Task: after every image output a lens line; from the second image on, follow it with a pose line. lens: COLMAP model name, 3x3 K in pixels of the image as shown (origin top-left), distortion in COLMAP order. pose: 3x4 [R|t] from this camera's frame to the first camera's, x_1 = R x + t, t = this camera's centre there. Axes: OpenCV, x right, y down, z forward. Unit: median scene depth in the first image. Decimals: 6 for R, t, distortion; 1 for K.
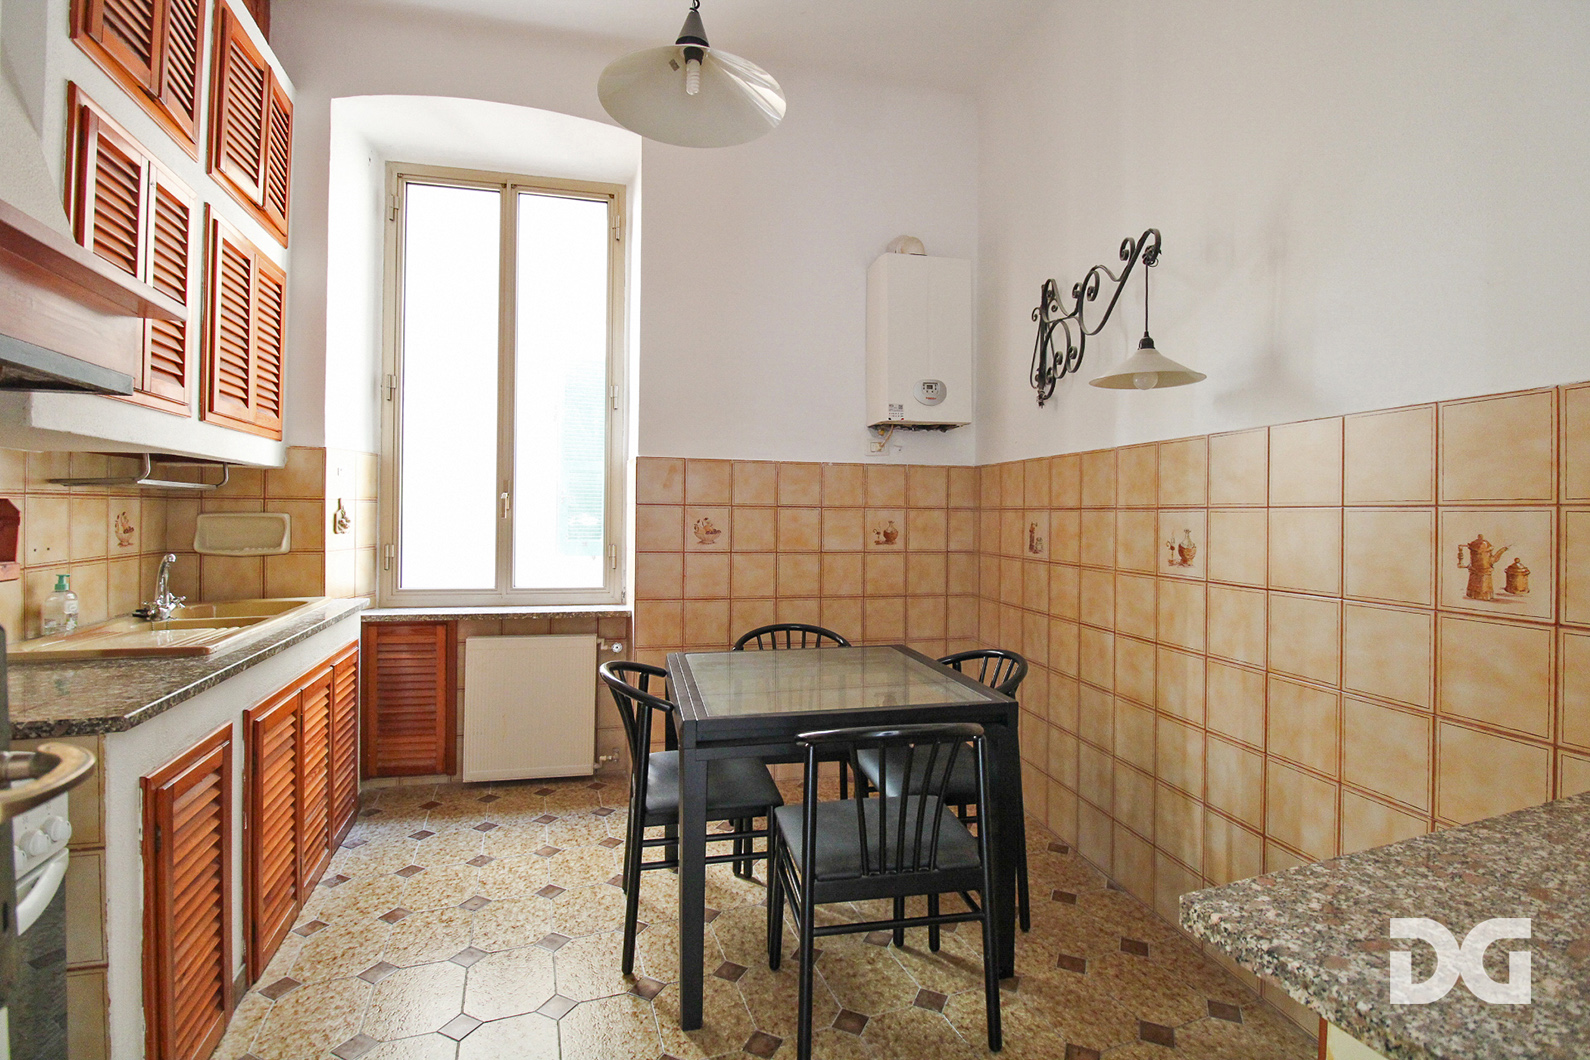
lens RADIAL K [[766.1, 0, 806.1], [0, 766.1, 508.4], [0, 0, 1]] dist [-0.001308, -0.014702]
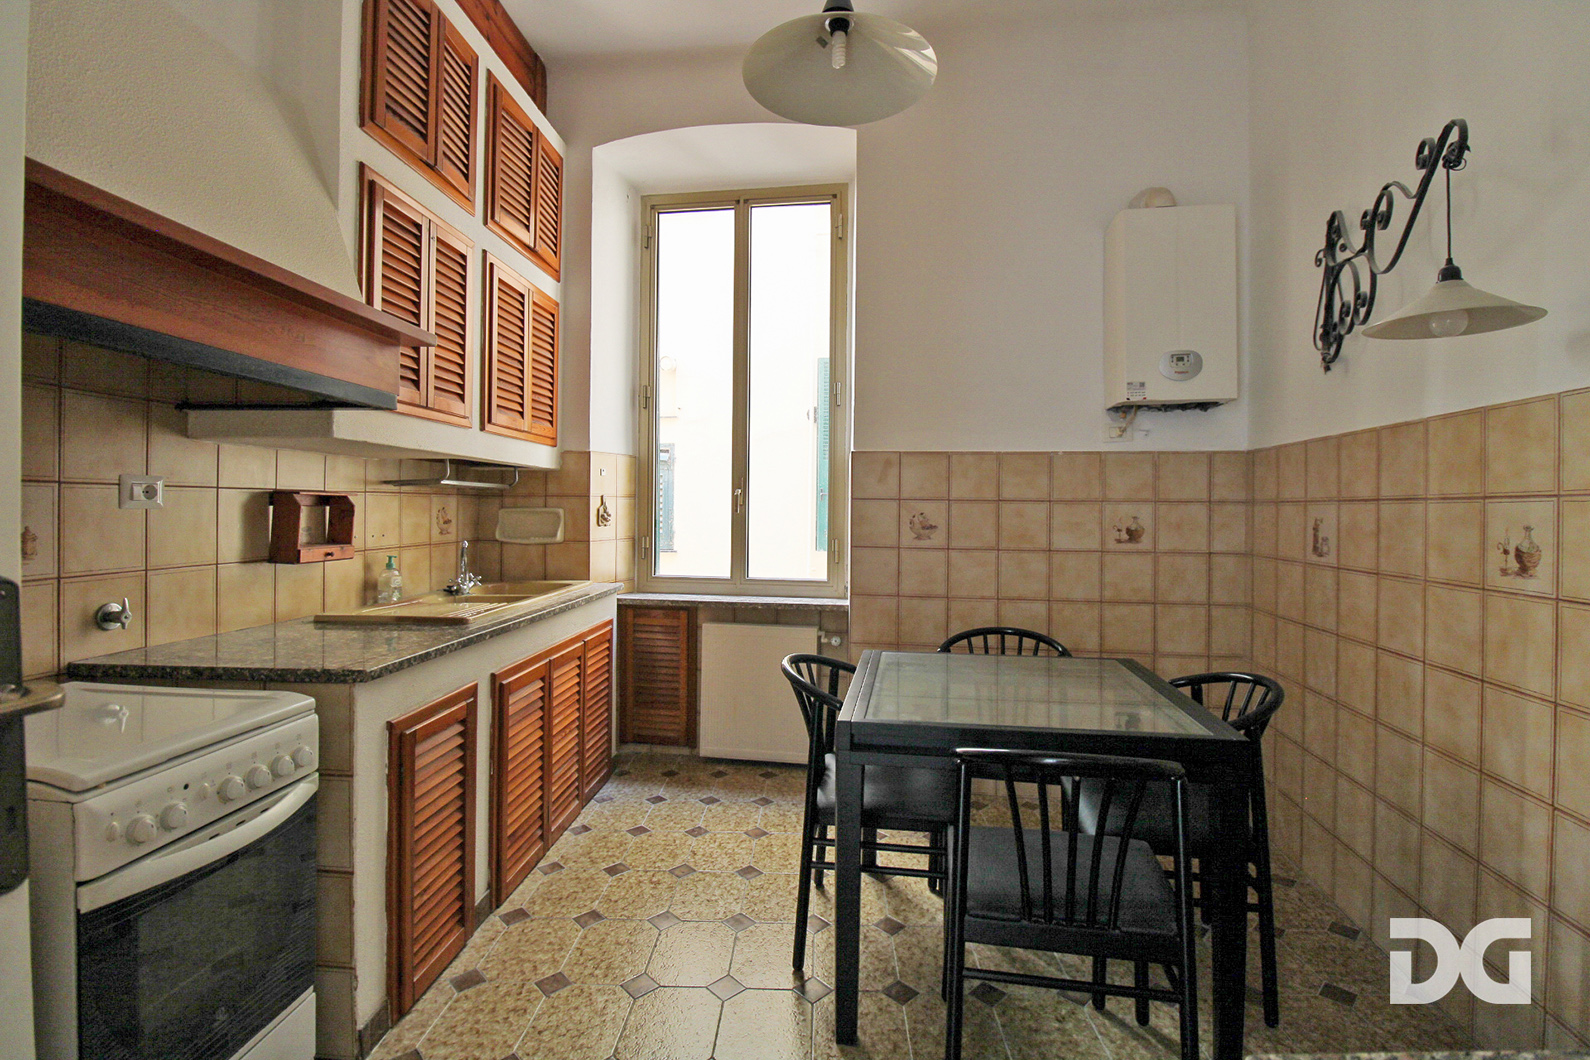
lens RADIAL K [[758.9, 0, 794.4], [0, 758.9, 504.7], [0, 0, 1]] dist [0.001215, -0.016325]
pose [[0.922905, -0.003800, -0.385009, 0.113732], [0.002631, 0.999990, -0.003564, 0.006873], [0.385019, 0.002276, 0.922906, 0.071063]]
